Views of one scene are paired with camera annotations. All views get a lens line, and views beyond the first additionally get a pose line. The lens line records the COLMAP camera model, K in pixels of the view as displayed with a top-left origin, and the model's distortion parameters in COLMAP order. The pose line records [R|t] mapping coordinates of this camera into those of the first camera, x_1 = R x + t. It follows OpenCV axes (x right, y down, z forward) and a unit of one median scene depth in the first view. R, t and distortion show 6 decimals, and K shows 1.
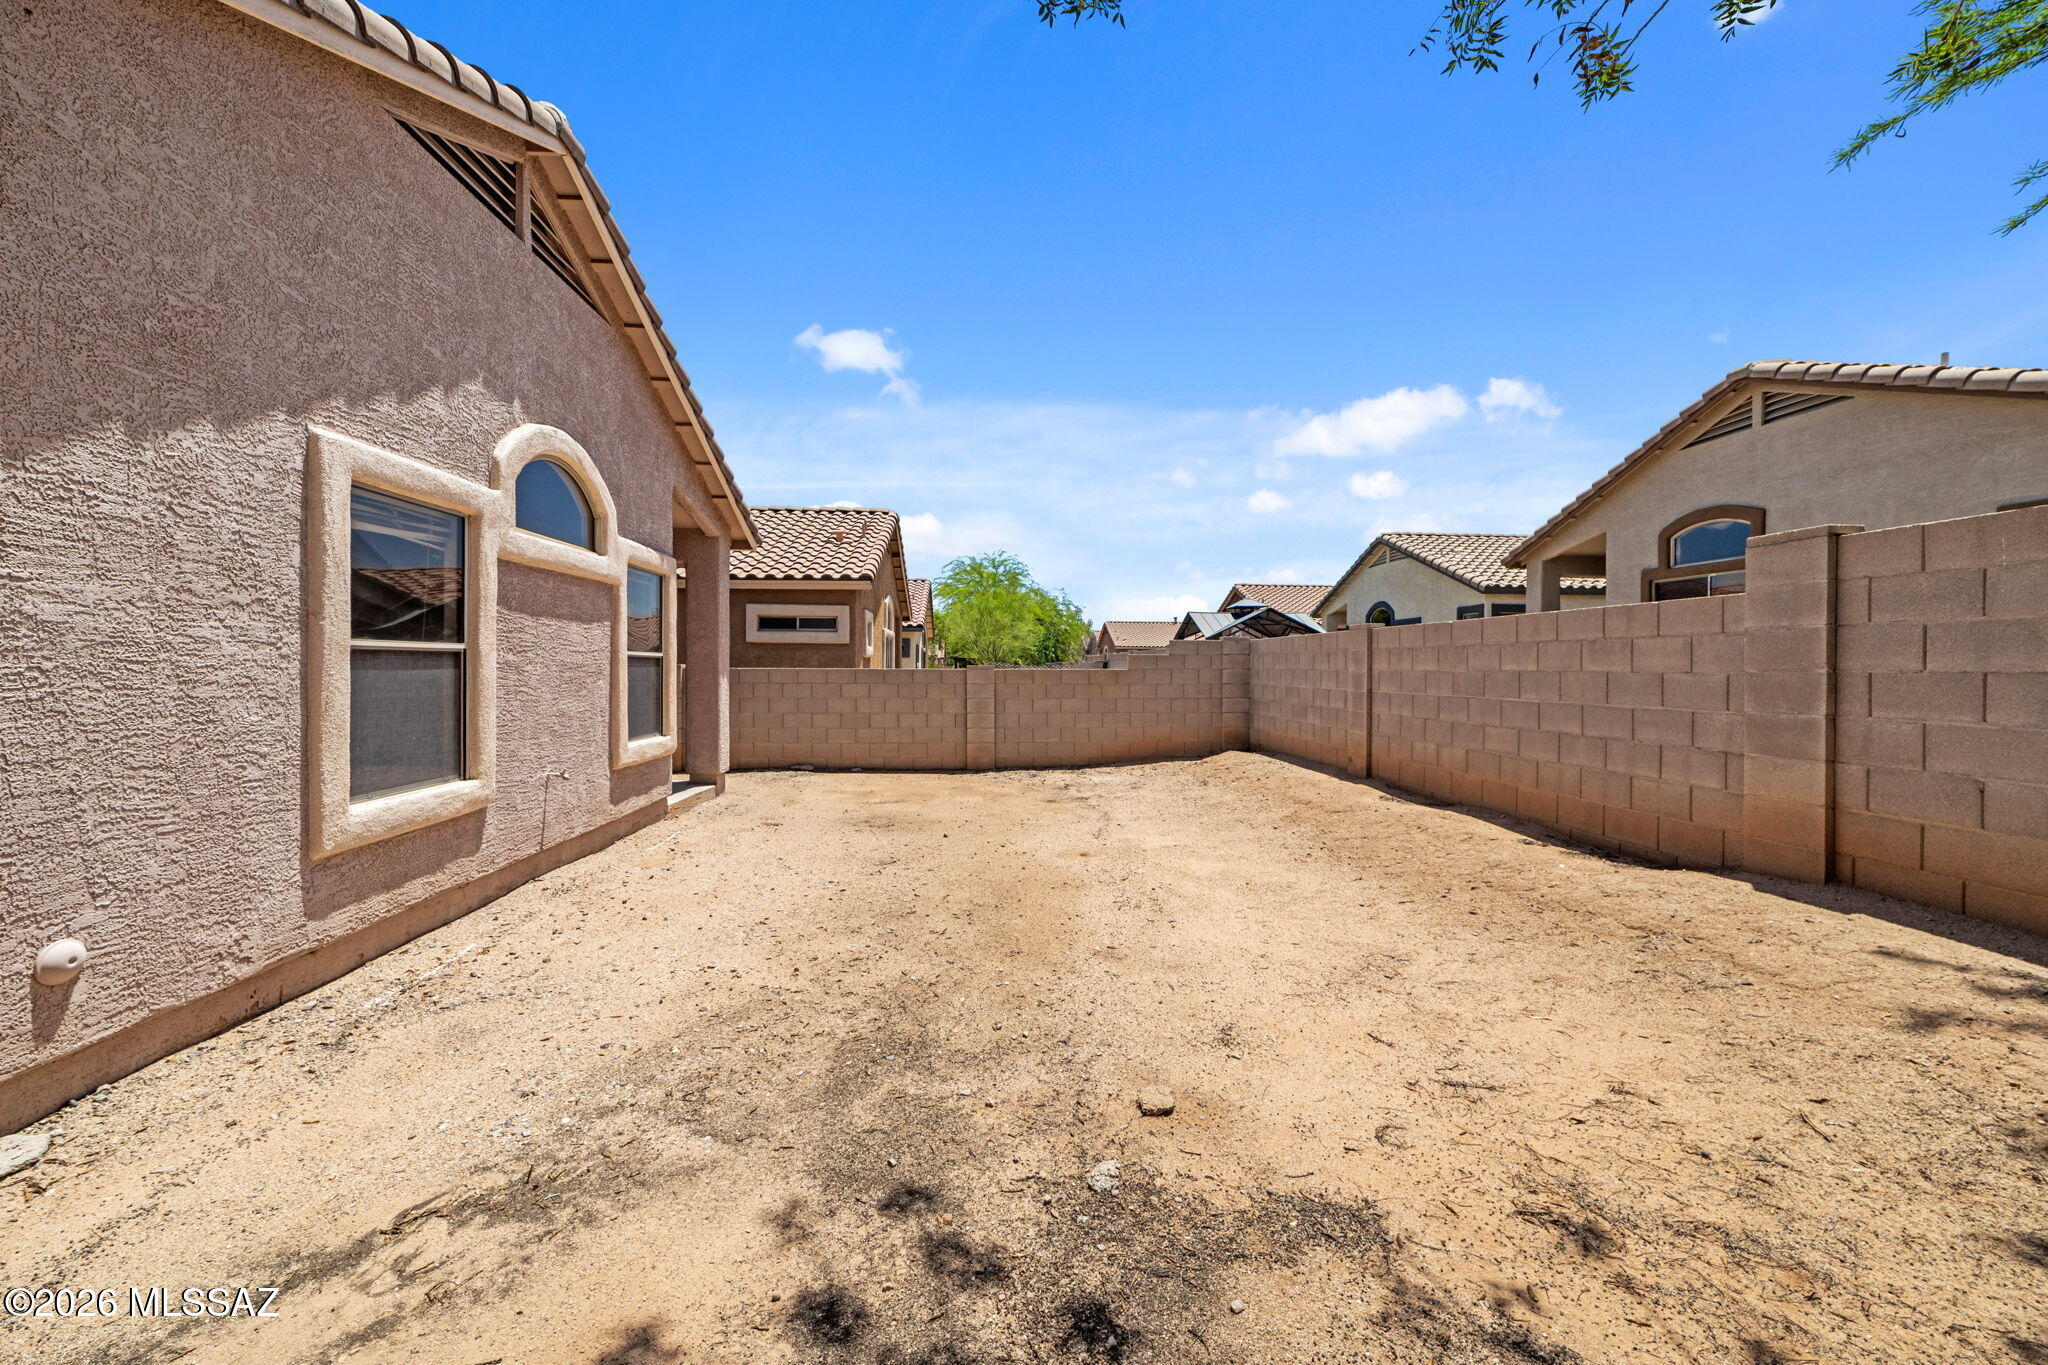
lens RADIAL K [[783.0, 0, 1033.1], [0, 783.0, 671.0], [0, 0, 1]] dist [0.000055, 0.000551]
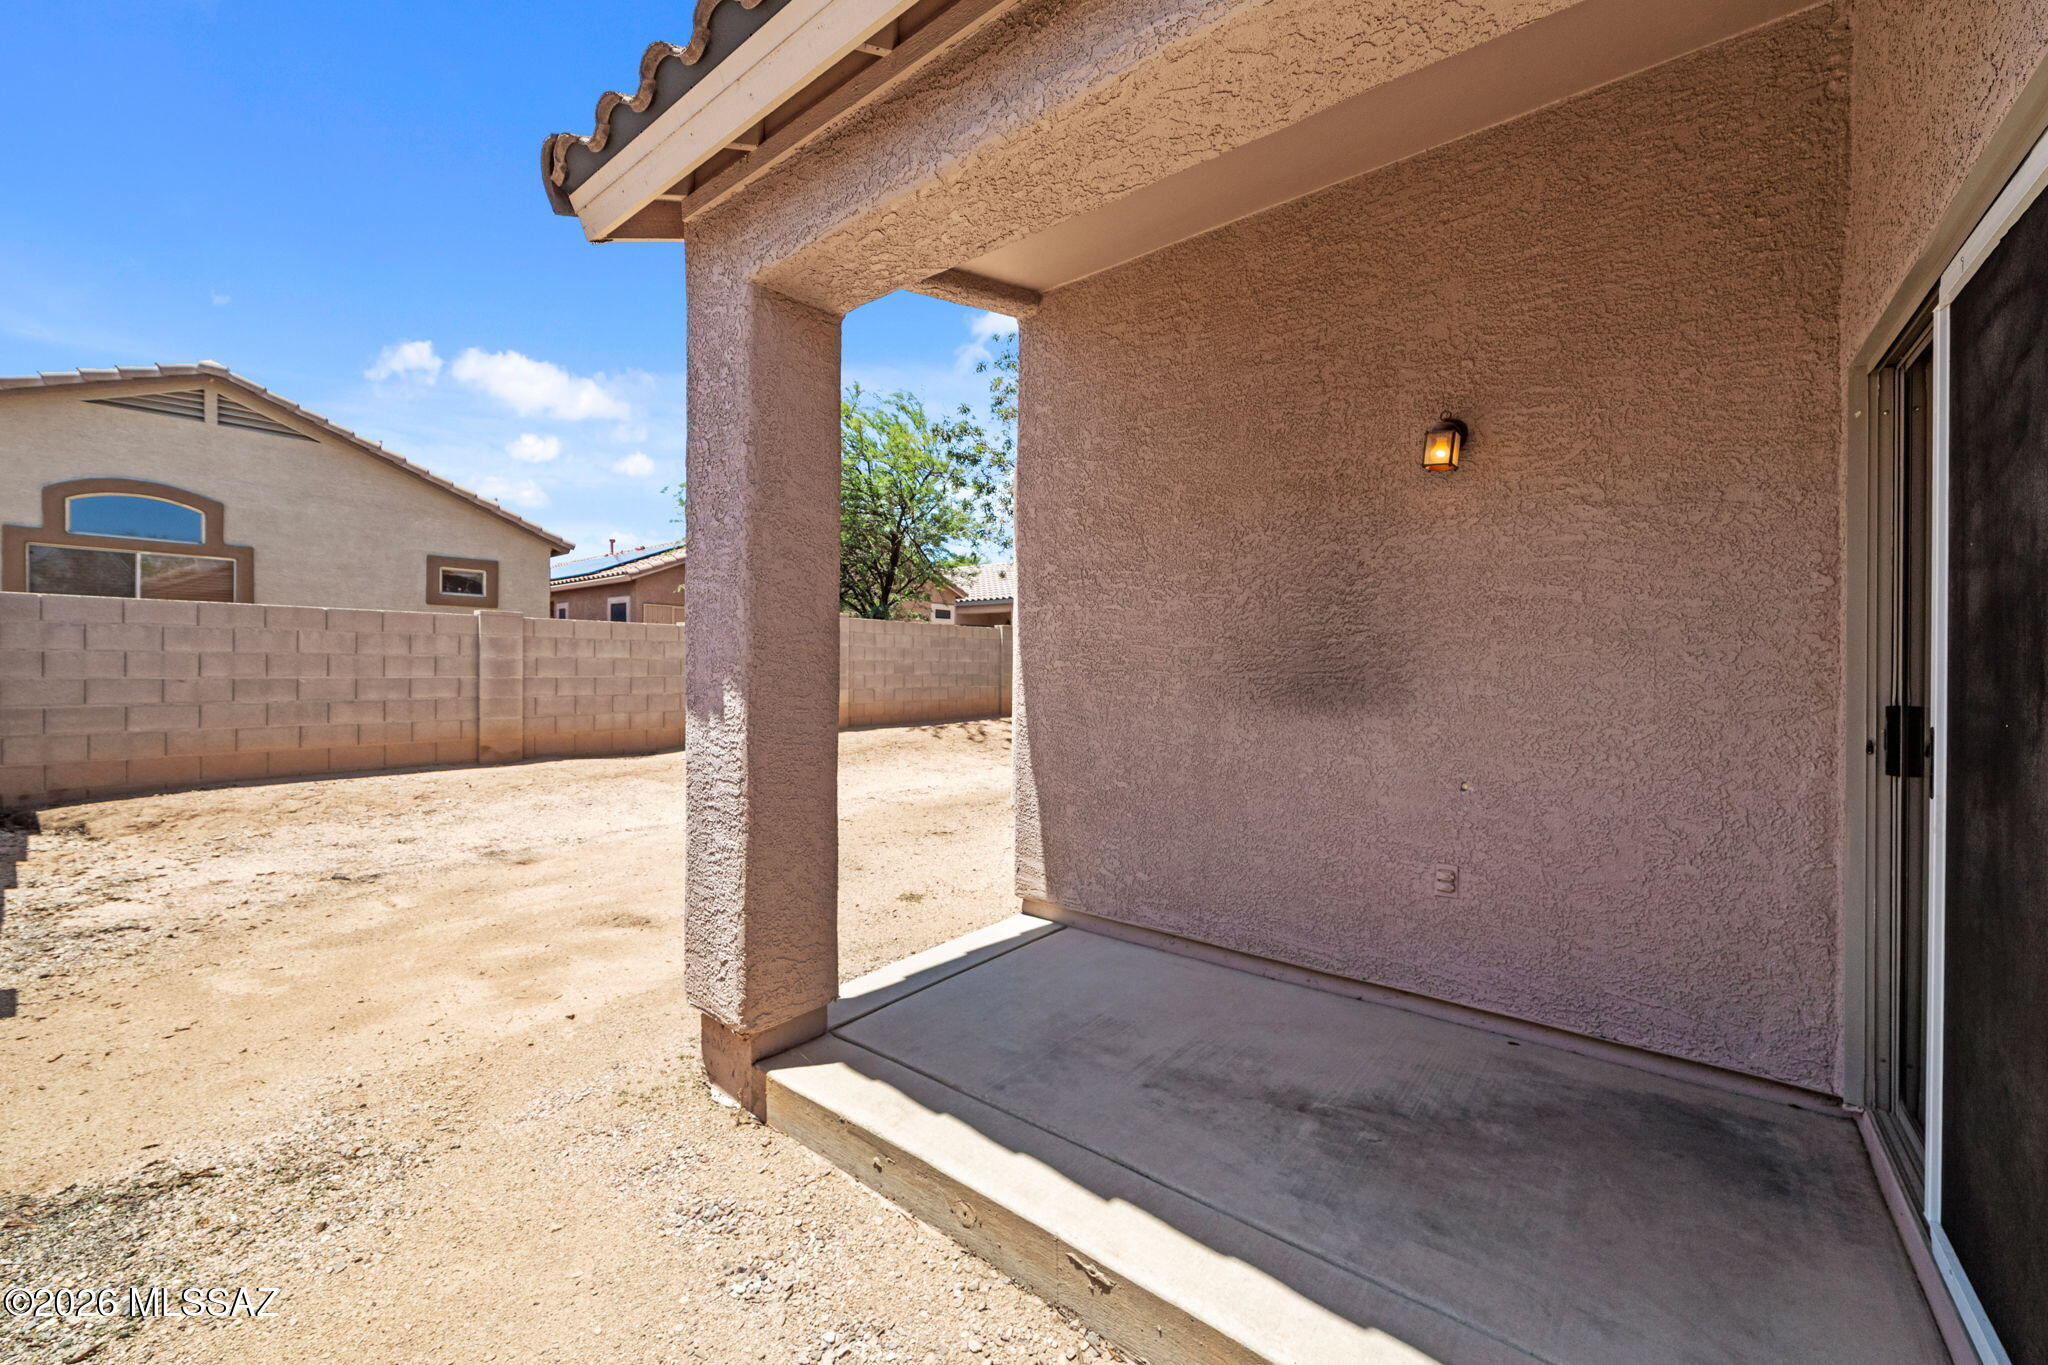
lens RADIAL K [[790.3, 0, 1021.5], [0, 790.3, 671.0], [0, 0, 1]] dist [-0.000850, 0.003119]
pose [[-0.718755, -0.016829, 0.695060, -1.422720], [-0.009099, 0.999849, 0.014799, -0.007491], [-0.695204, 0.004312, -0.718800, 2.348537]]
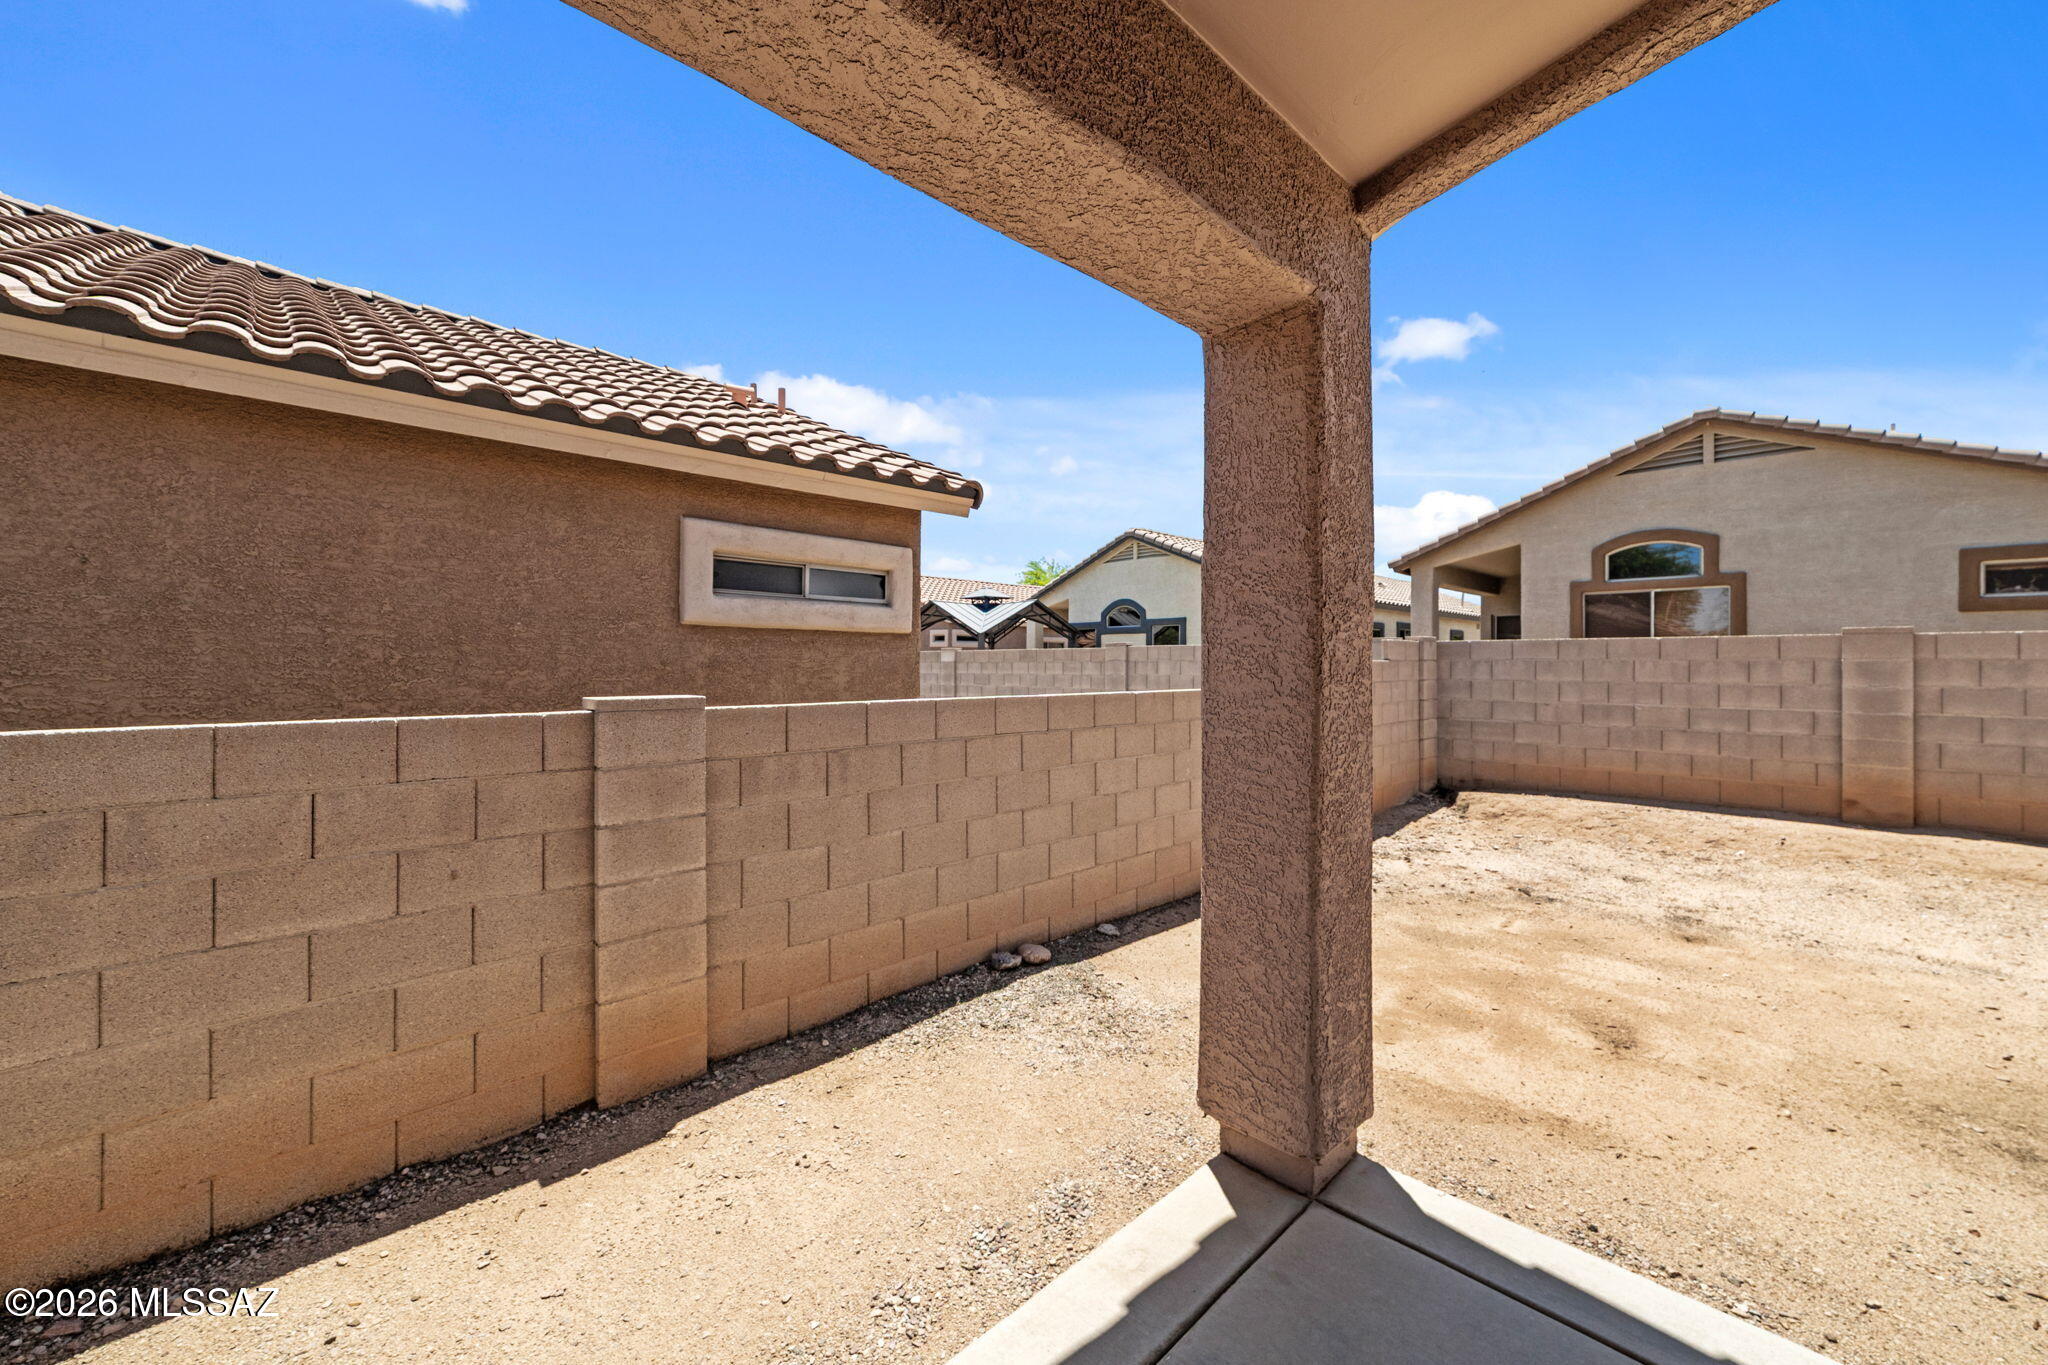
lens RADIAL K [[791.0, 0, 1032.1], [0, 791.0, 662.6], [0, 0, 1]] dist [-0.000361, 0.001105]
pose [[0.768607, -0.000824, 0.639720, -1.335010], [0.004338, 0.999983, -0.003924, -0.046962], [-0.639706, 0.005791, 0.768598, 1.732830]]
